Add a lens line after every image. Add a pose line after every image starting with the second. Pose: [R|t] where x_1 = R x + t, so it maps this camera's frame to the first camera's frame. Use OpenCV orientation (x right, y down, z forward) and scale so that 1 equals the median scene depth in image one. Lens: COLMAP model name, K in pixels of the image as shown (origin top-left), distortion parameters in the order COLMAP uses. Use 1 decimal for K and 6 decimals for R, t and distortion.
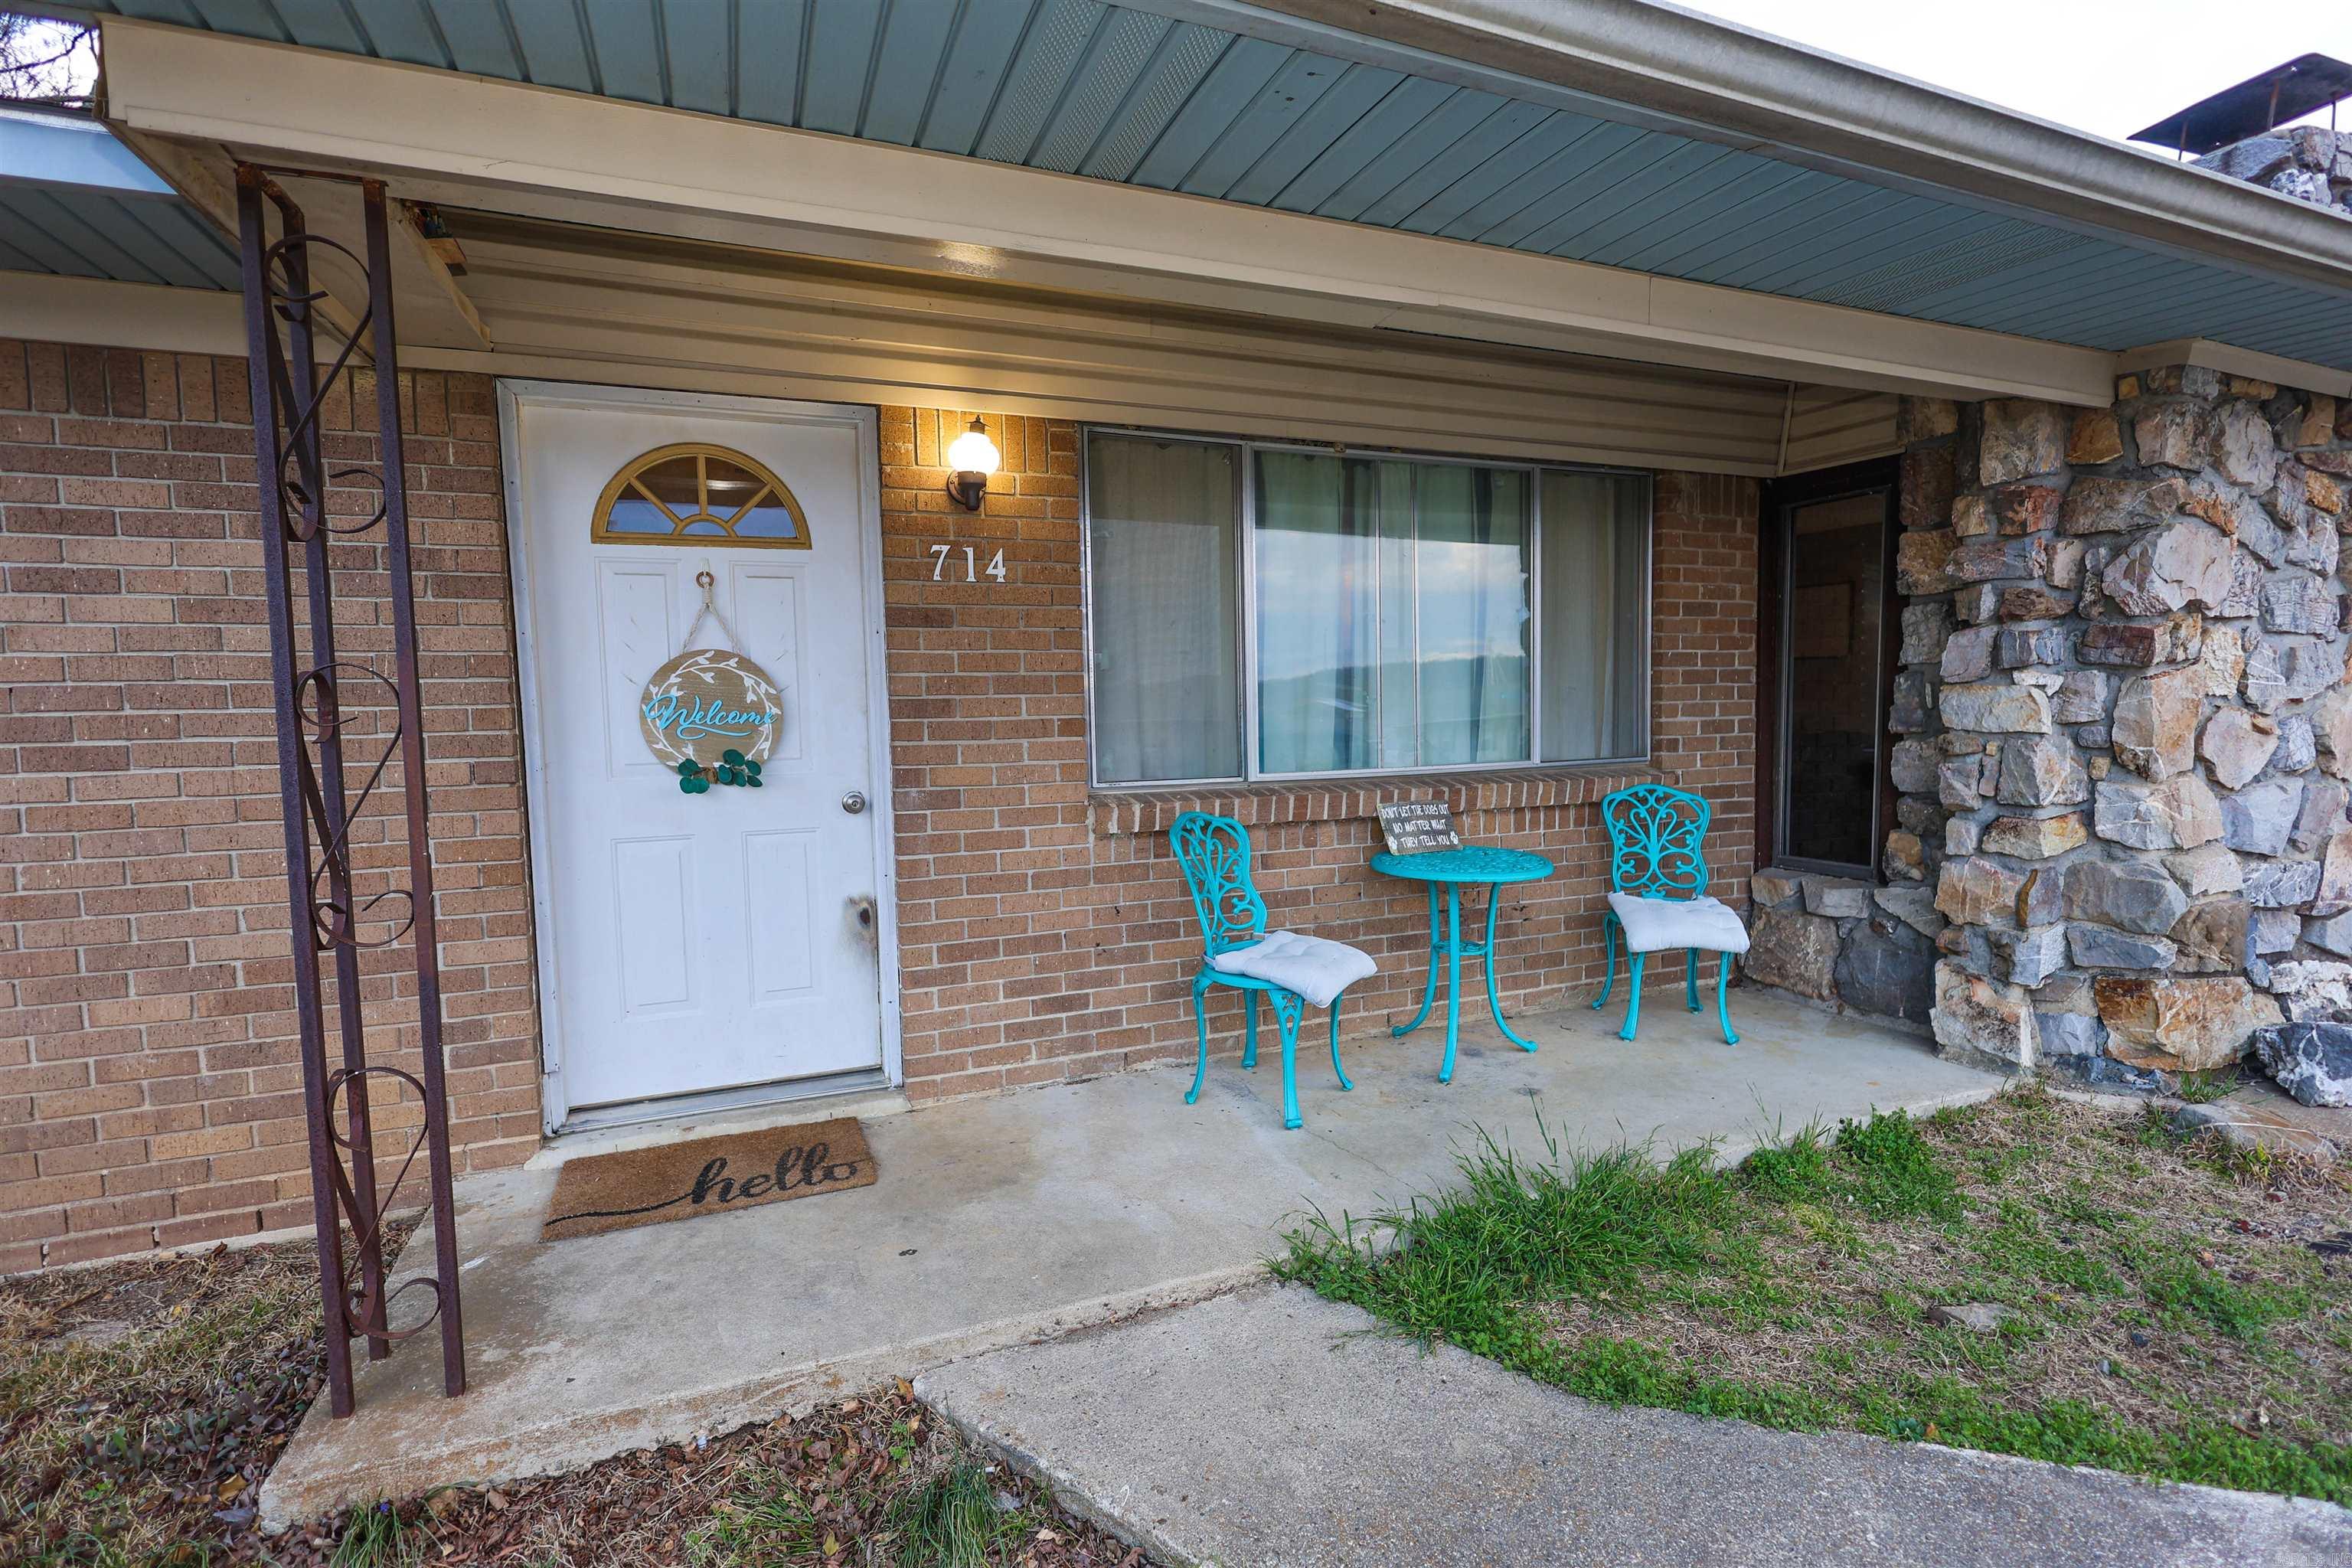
lens RADIAL K [[1086.3, 0, 1175.3], [0, 1086.3, 781.3], [0, 0, 1]] dist [0.001016, 0.000295]
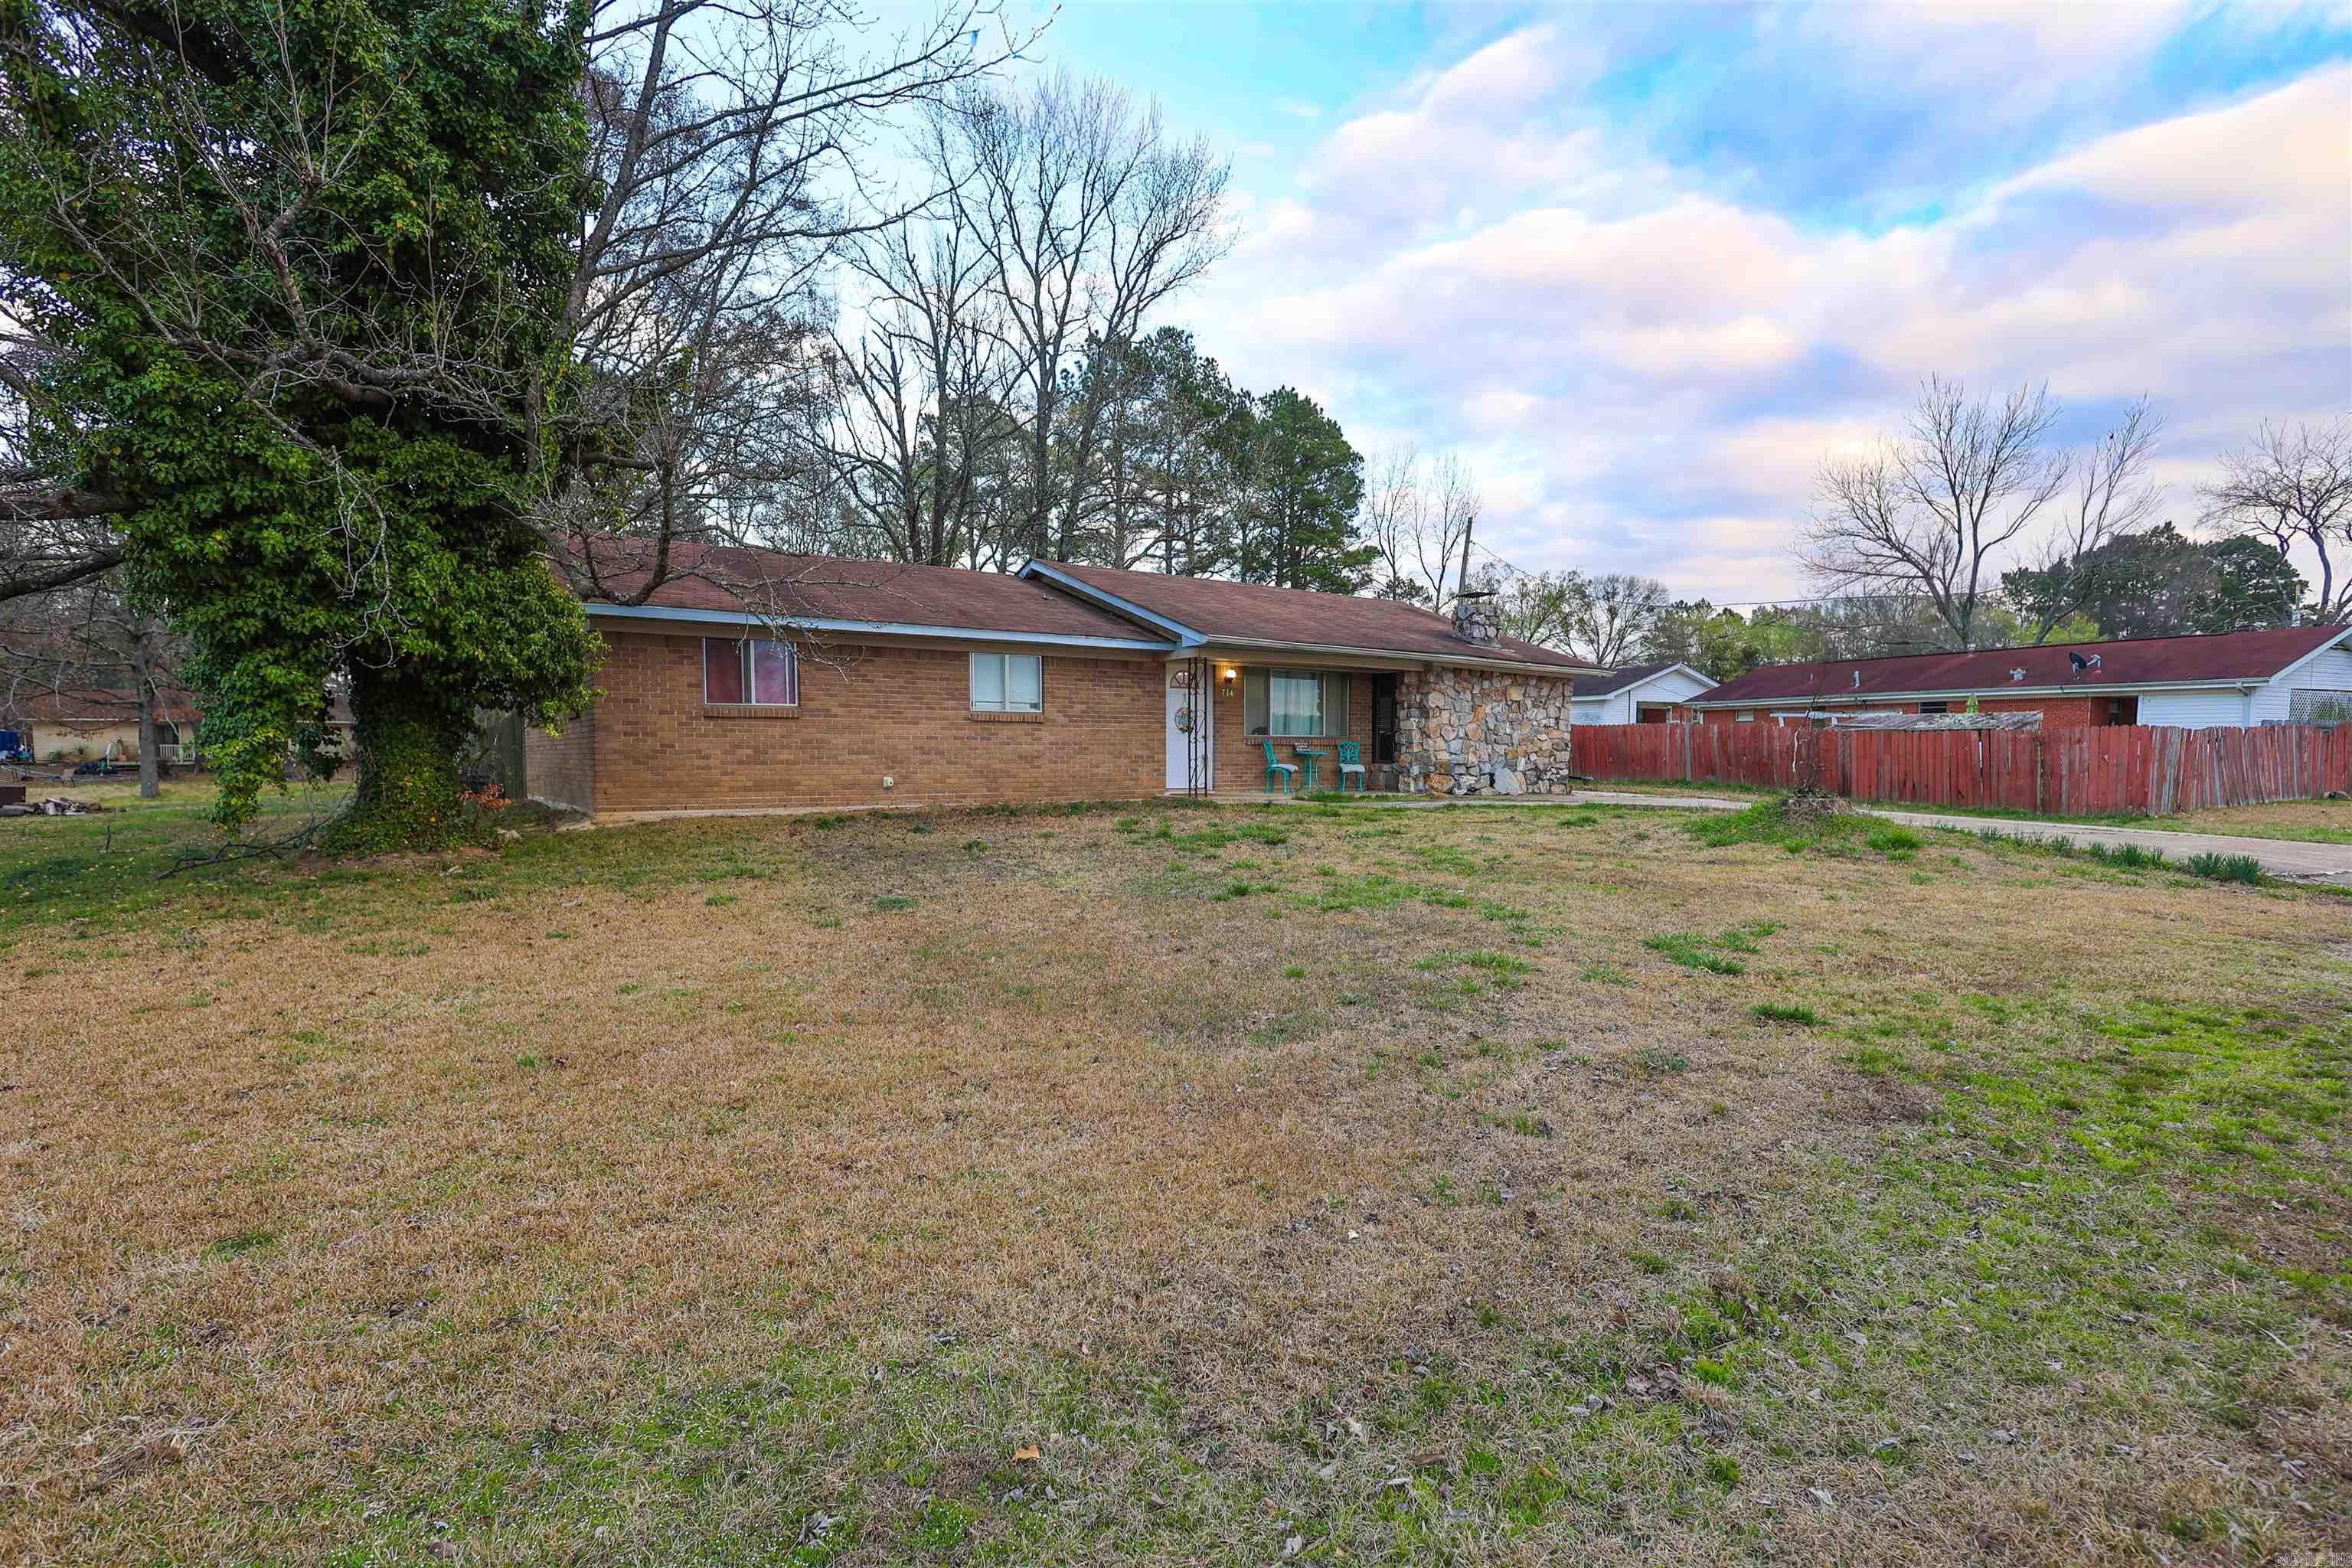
lens RADIAL K [[1086.3, 0, 1176.7], [0, 1086.3, 797.1], [0, 0, 1]] dist [0.001016, 0.000295]
pose [[0.977122, 0.010958, 0.212397, -1.494194], [-0.006135, 0.999708, -0.023353, 0.423417], [-0.212591, 0.021515, 0.976904, -3.999562]]
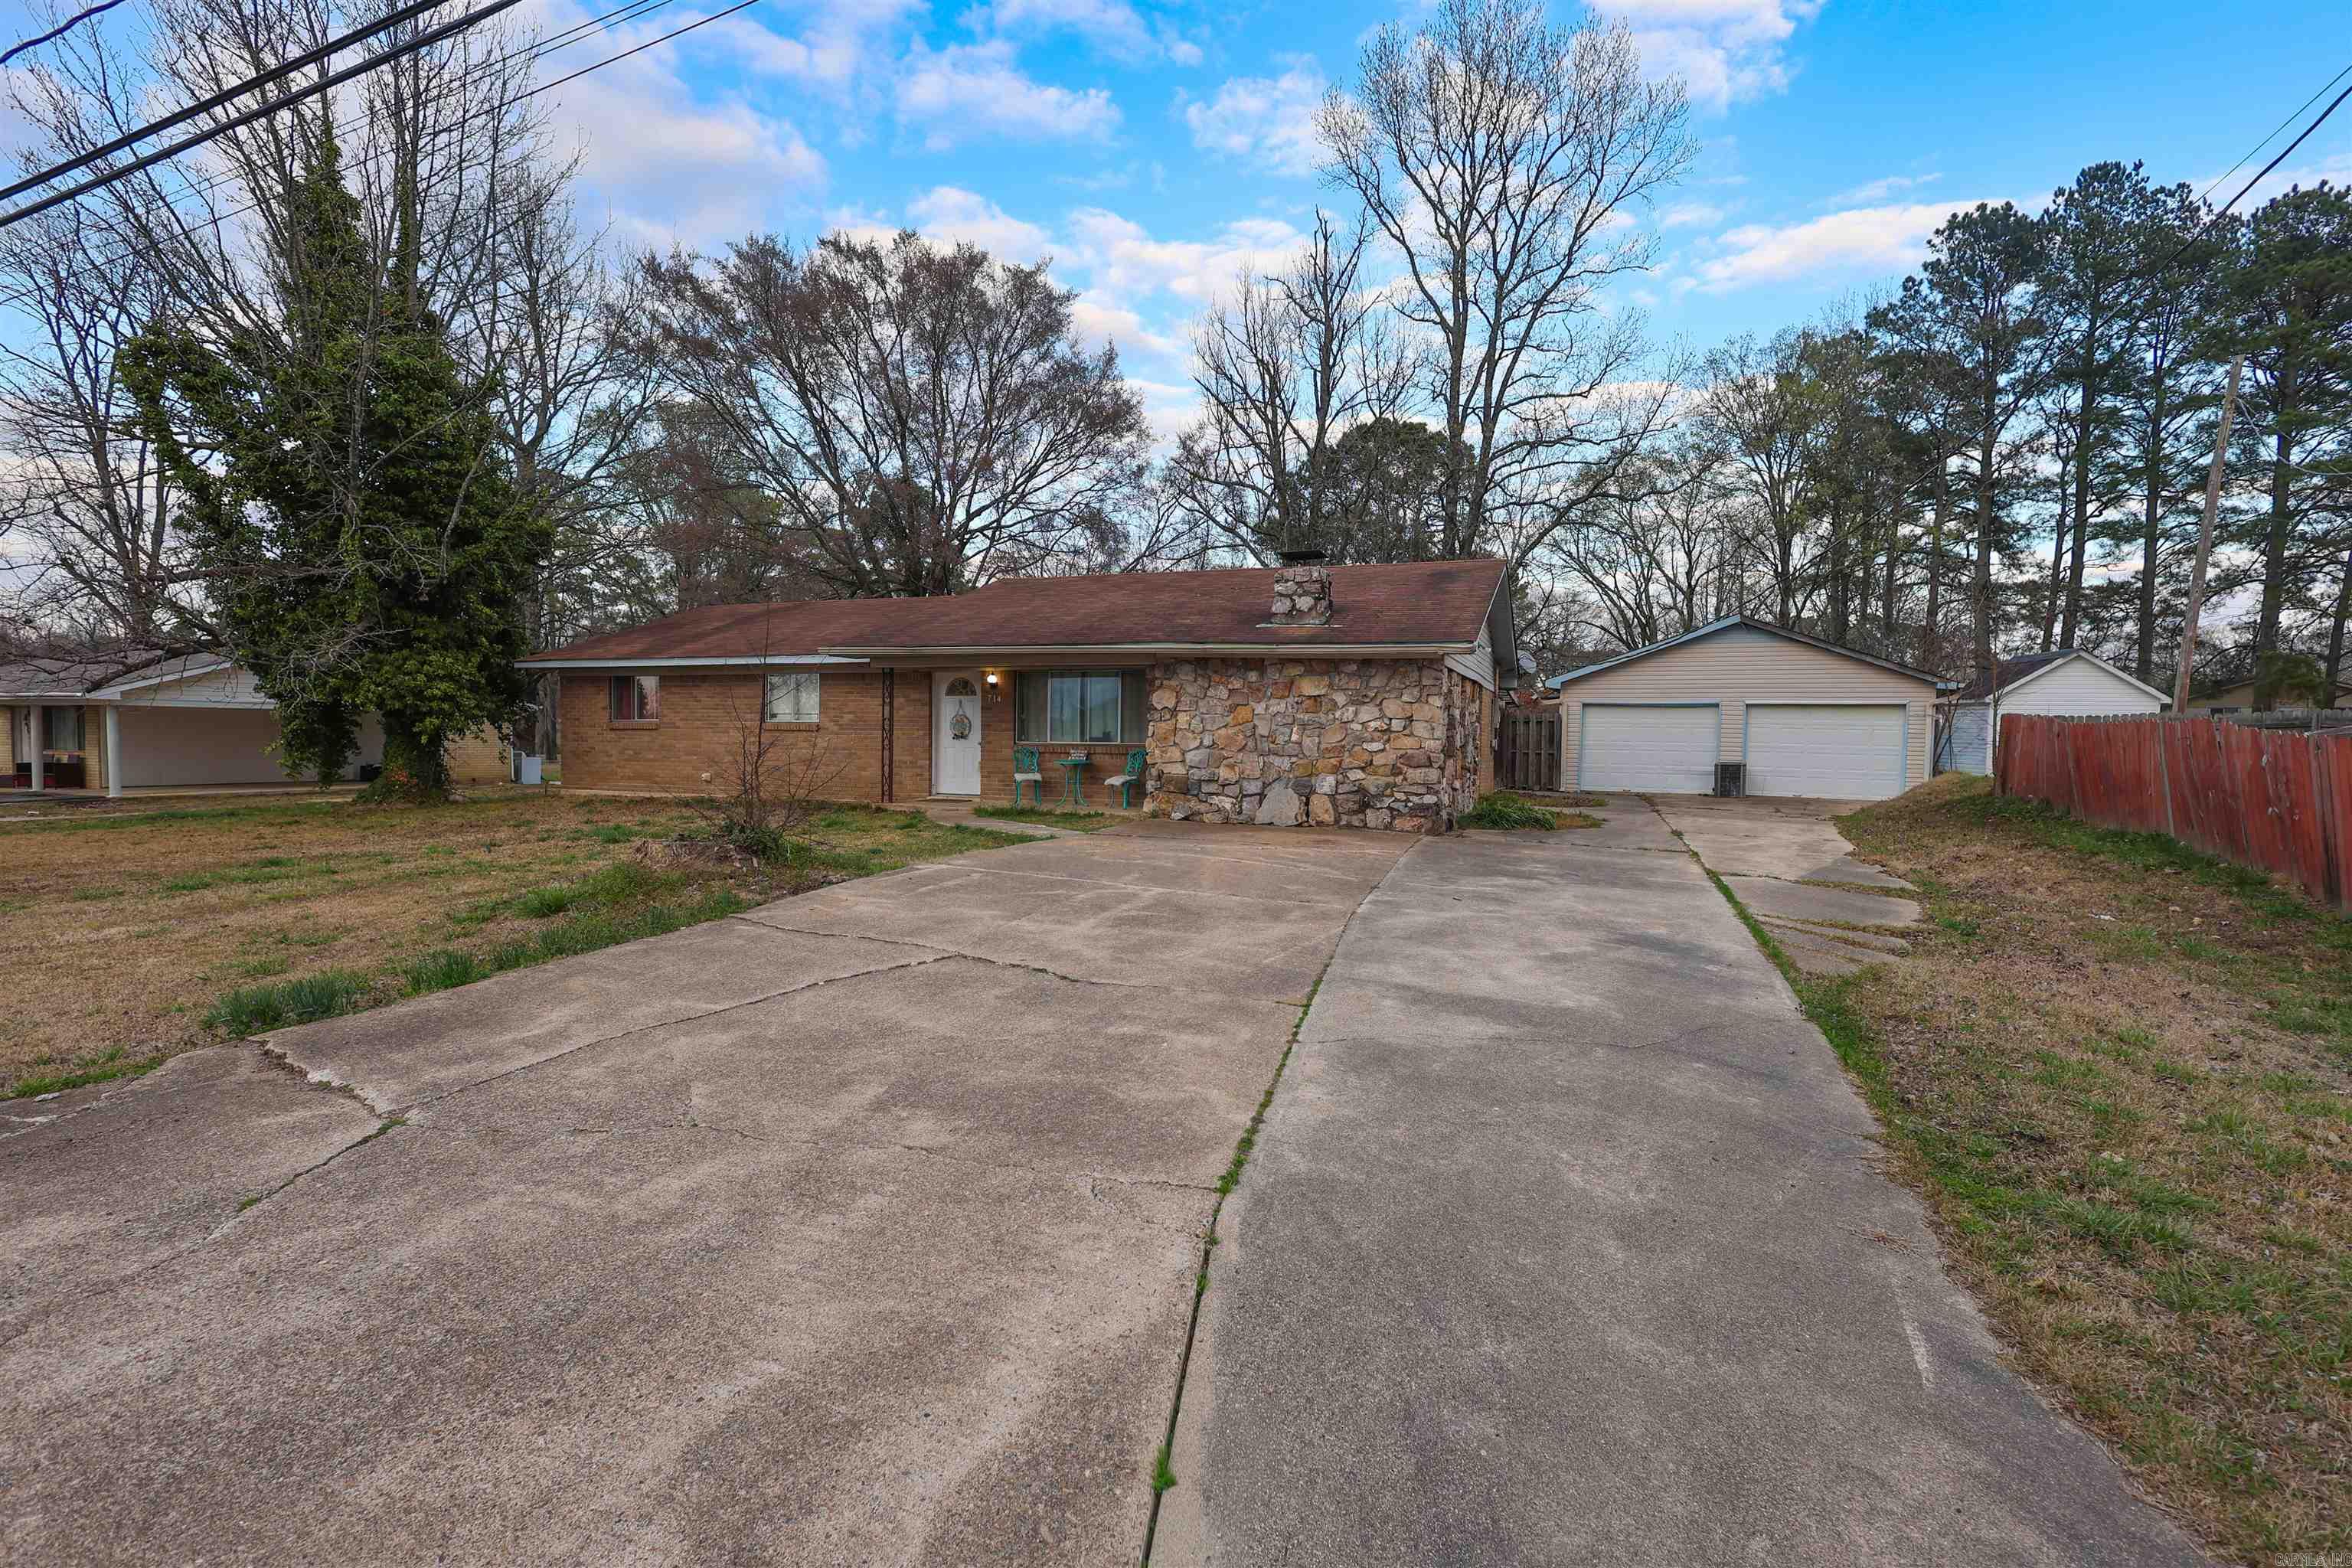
lens RADIAL K [[1086.3, 0, 1183.0], [0, 1086.3, 777.6], [0, 0, 1]] dist [0.001016, 0.000295]
pose [[0.738286, 0.049816, -0.672645, 3.871037], [-0.069570, 0.997574, -0.002479, 0.126984], [0.670890, 0.048626, 0.739961, -2.182197]]
